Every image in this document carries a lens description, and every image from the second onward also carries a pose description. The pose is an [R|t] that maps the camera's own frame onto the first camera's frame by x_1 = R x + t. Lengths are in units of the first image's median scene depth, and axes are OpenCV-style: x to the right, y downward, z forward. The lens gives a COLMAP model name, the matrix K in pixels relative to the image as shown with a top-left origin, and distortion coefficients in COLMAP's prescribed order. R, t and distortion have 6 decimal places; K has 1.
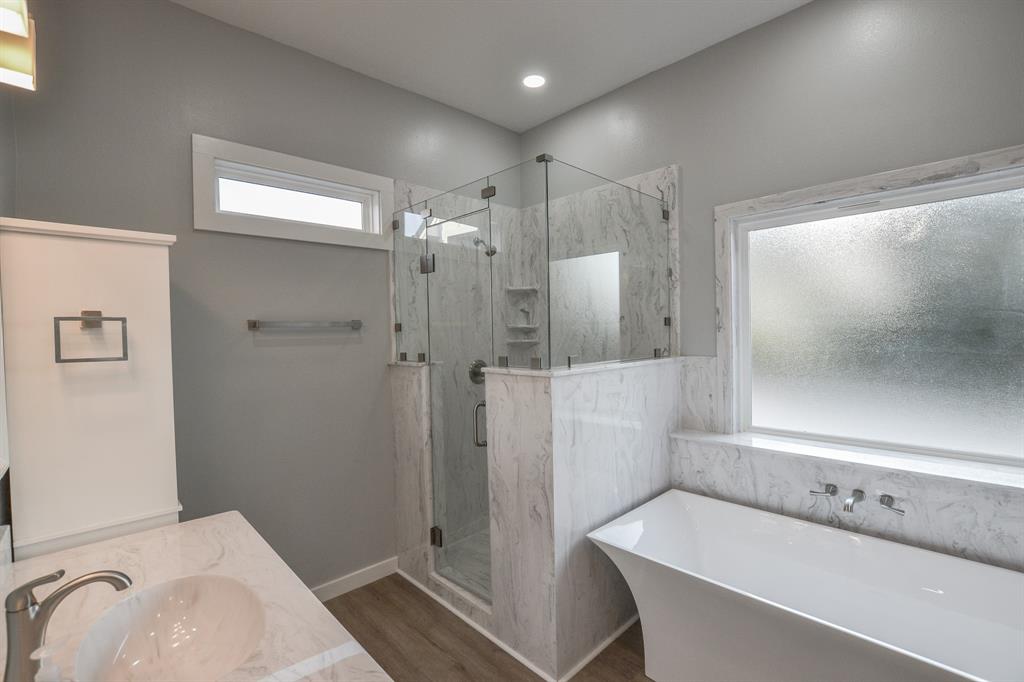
lens RADIAL K [[458.3, 0, 509.9], [0, 458.3, 341.5], [0, 0, 1]] dist [-0.035191, 0.006088]
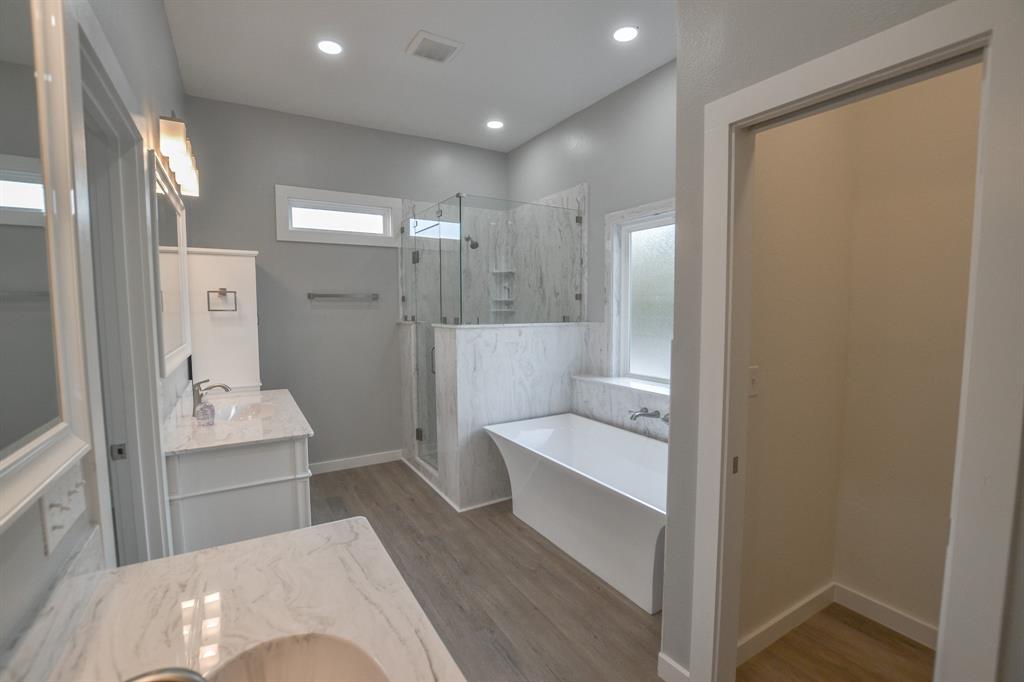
lens RADIAL K [[458.3, 0, 509.9], [0, 458.3, 341.5], [0, 0, 1]] dist [-0.035191, 0.006088]
pose [[0.975529, 0.033817, -0.217255, 0.468869], [-0.021912, 0.998135, 0.056974, 0.017833], [0.218777, -0.050819, 0.974451, -0.436474]]
